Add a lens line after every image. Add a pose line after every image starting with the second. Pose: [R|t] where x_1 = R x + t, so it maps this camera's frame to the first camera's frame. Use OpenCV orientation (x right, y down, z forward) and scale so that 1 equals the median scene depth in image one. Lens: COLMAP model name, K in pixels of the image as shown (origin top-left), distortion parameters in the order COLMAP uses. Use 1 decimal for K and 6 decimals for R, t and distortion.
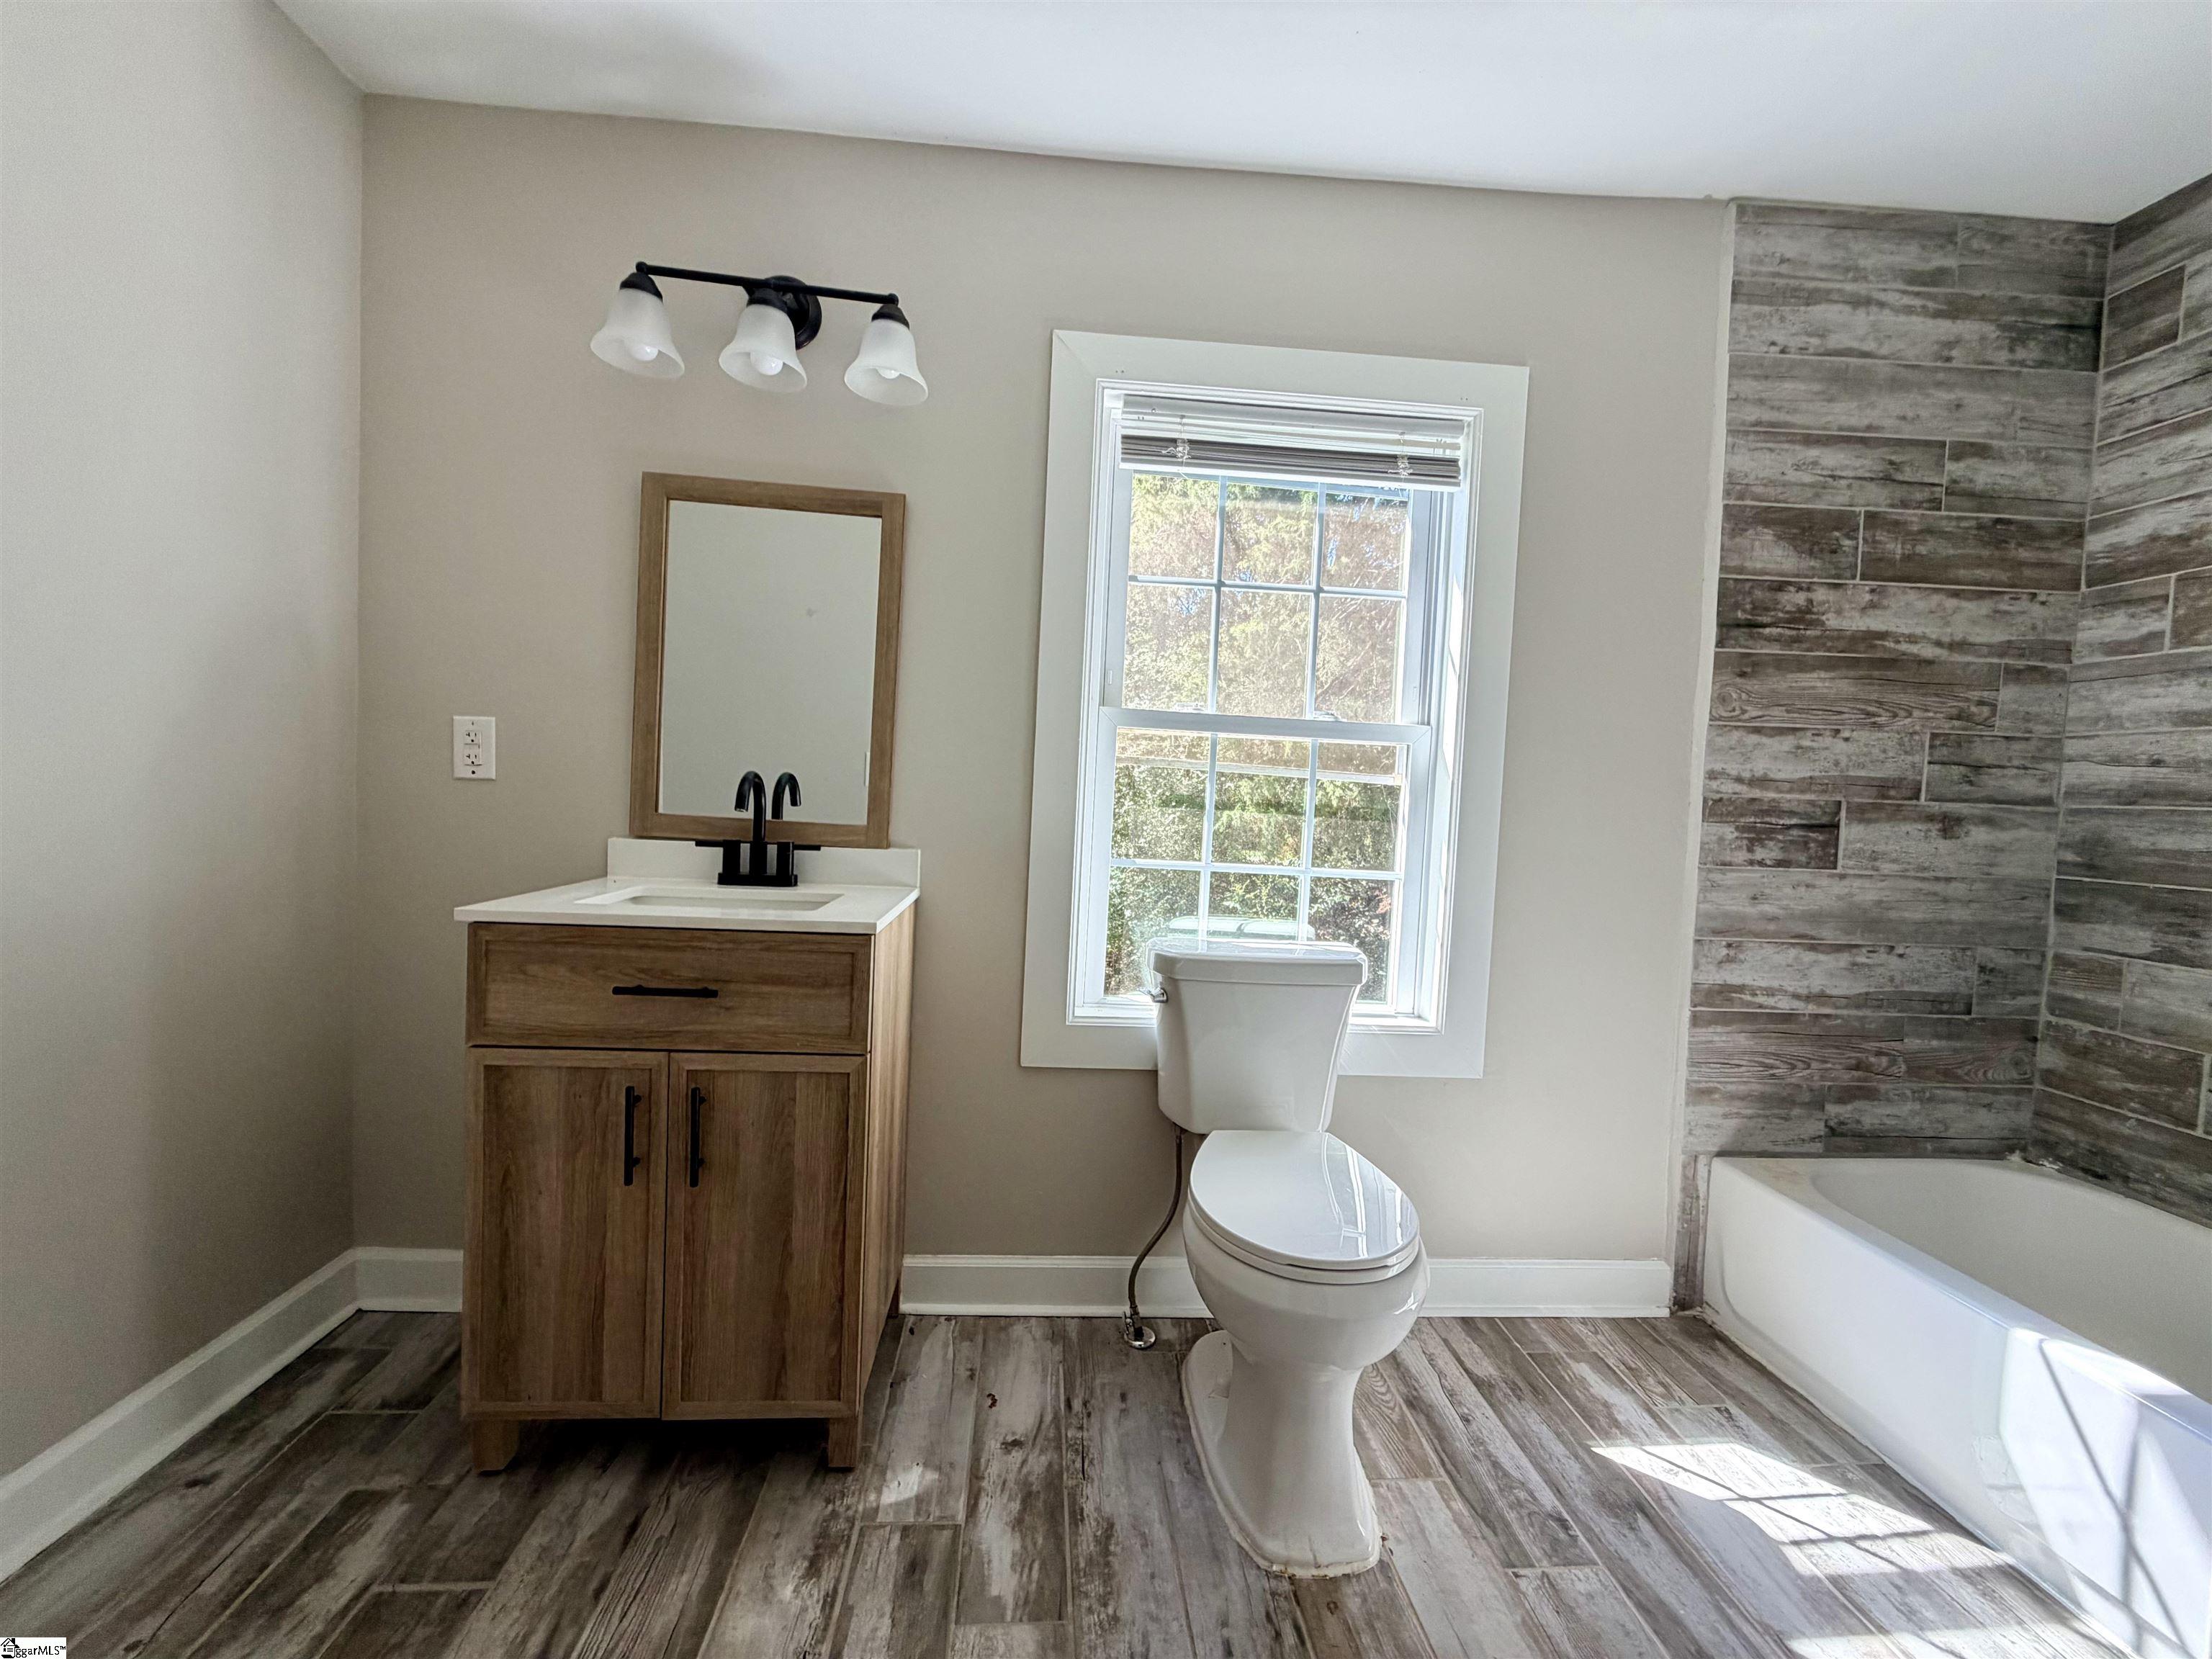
lens RADIAL K [[883.9, 0, 1099.3], [0, 883.9, 829.3], [0, 0, 1]] dist [0.002090, -0.000663]
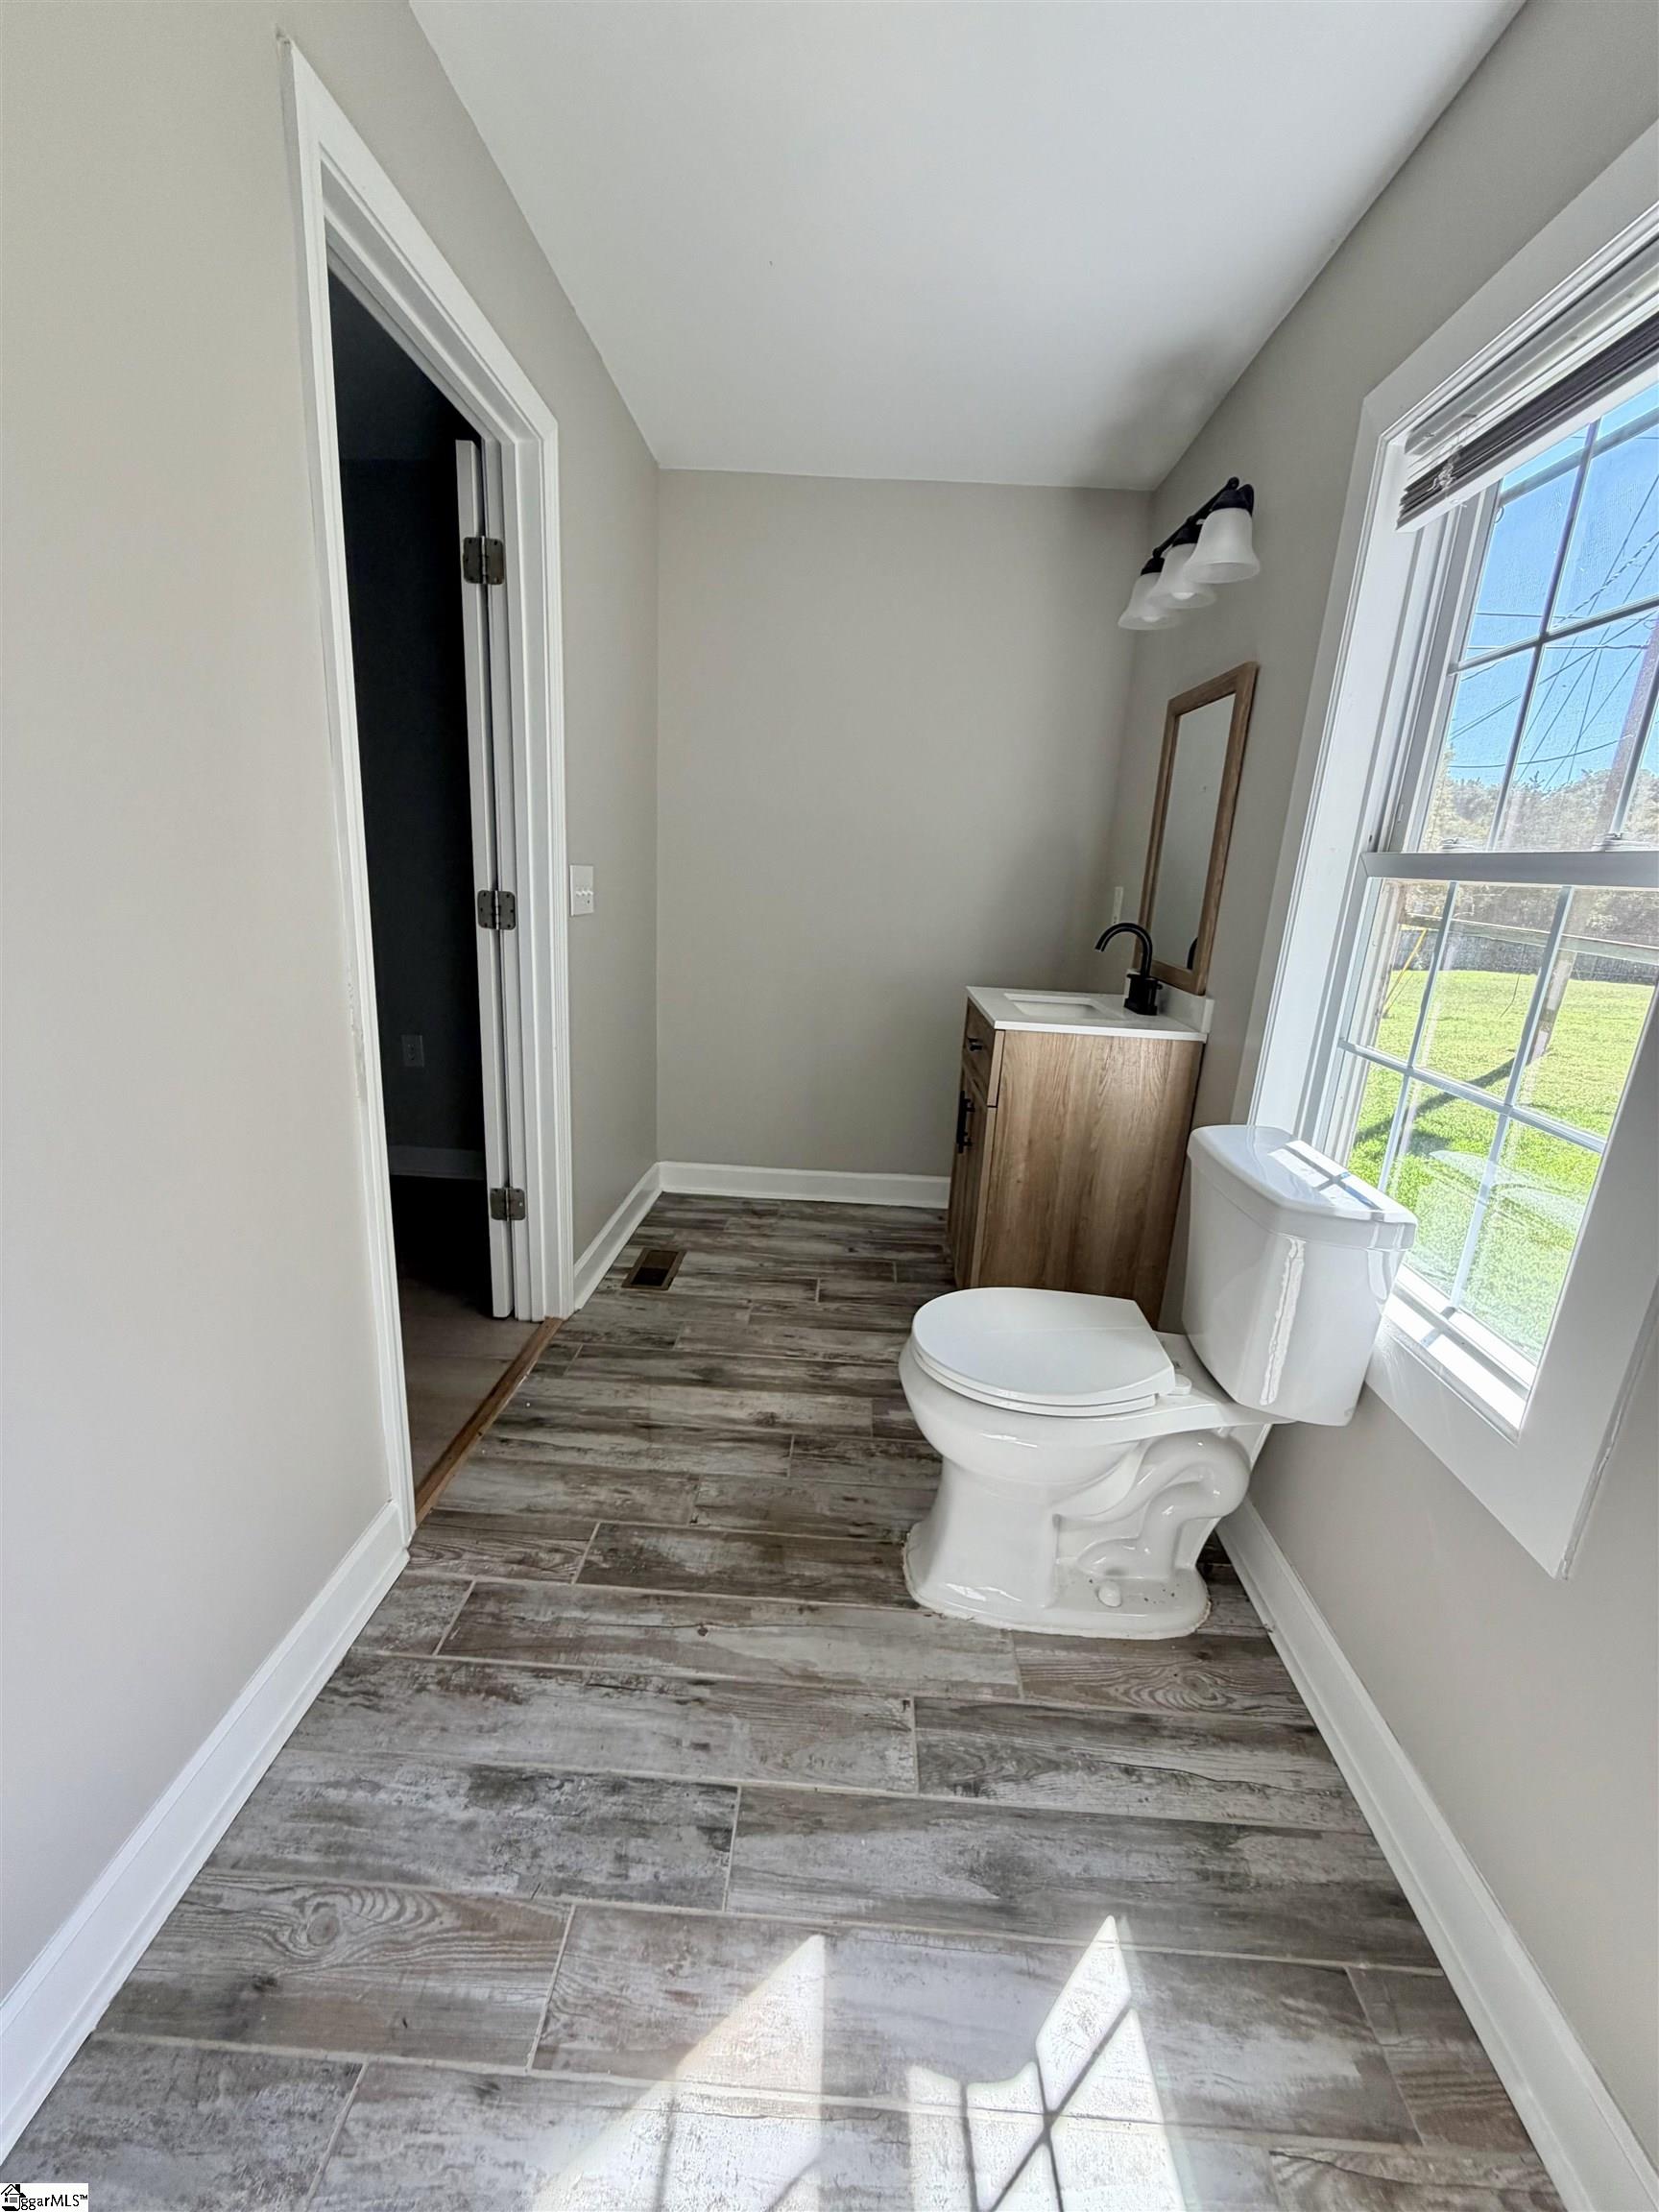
lens RADIAL K [[883.9, 0, 831.4], [0, 883.9, 1100.7], [0, 0, 1]] dist [0.002090, -0.000663]
pose [[-0.103118, 0.209225, -0.972415, 1.063956], [-0.100687, 0.970410, 0.219471, -0.055411], [0.989560, 0.120541, -0.079001, 0.717163]]
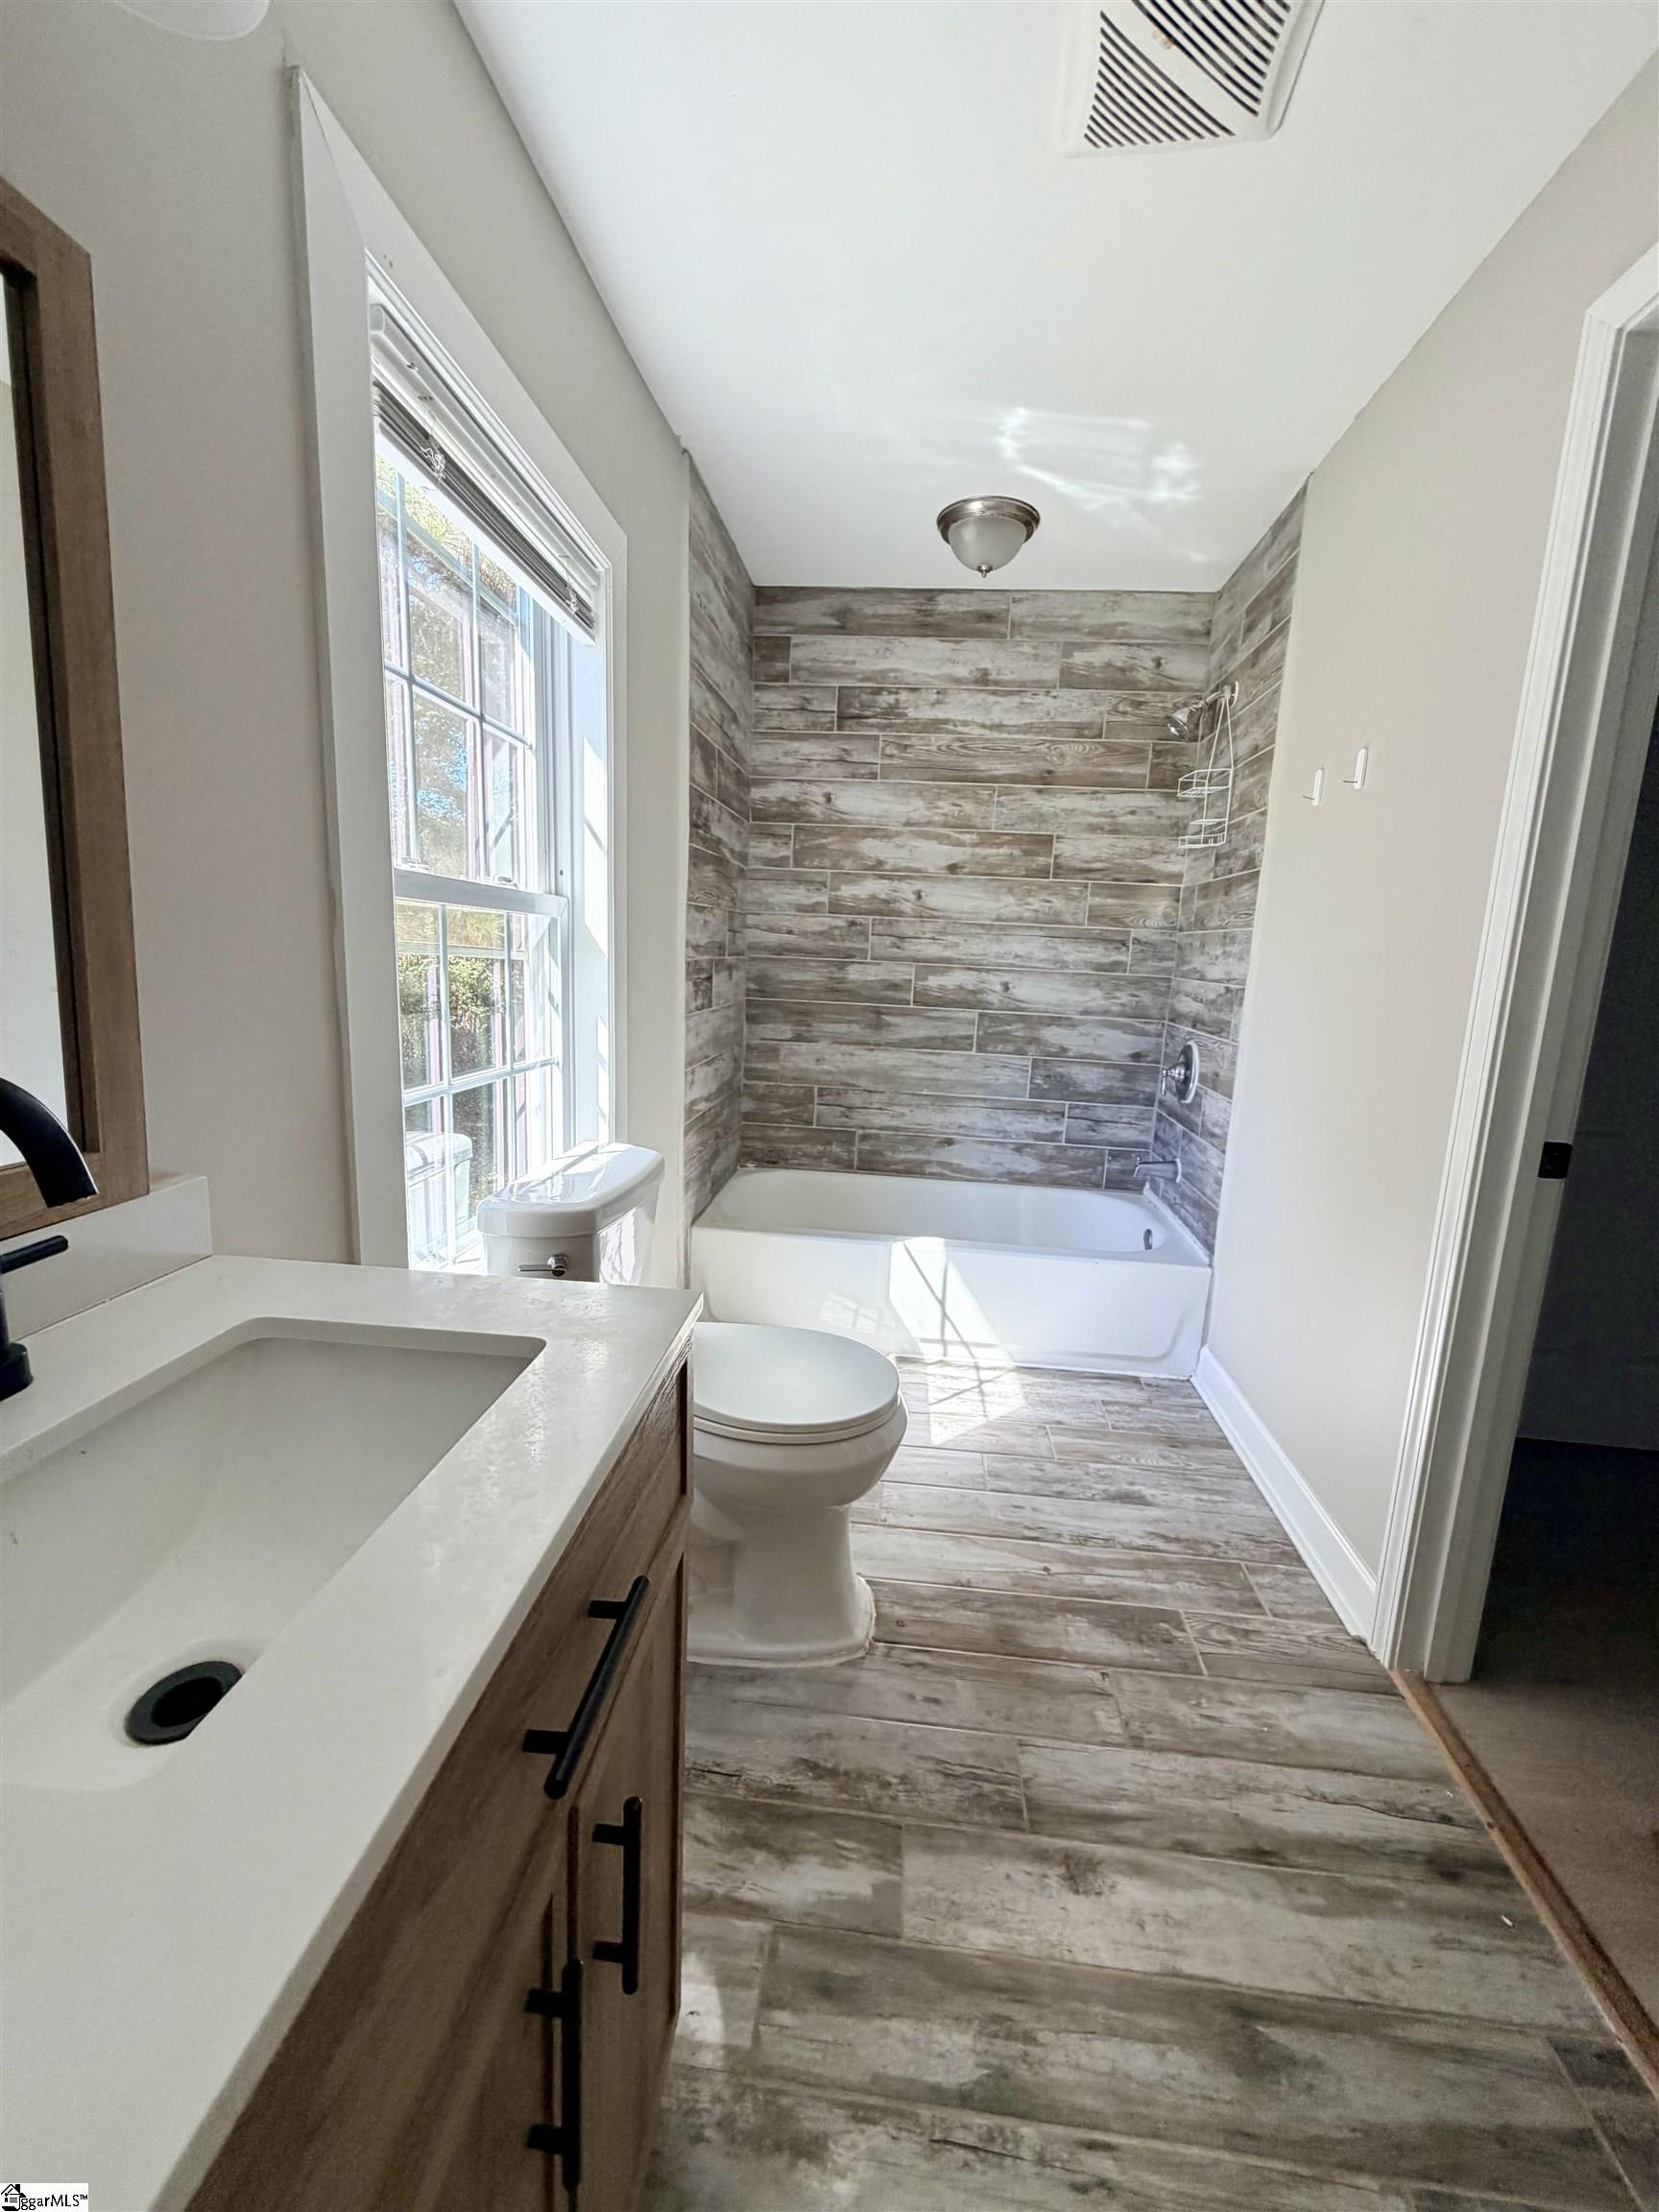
lens RADIAL K [[883.9, 0, 826.9], [0, 883.9, 1099.1], [0, 0, 1]] dist [0.002090, -0.000663]
pose [[0.161818, -0.201379, 0.966054, -0.654416], [0.006107, 0.979142, 0.203084, -0.117452], [-0.986802, -0.026963, 0.159673, 0.690918]]
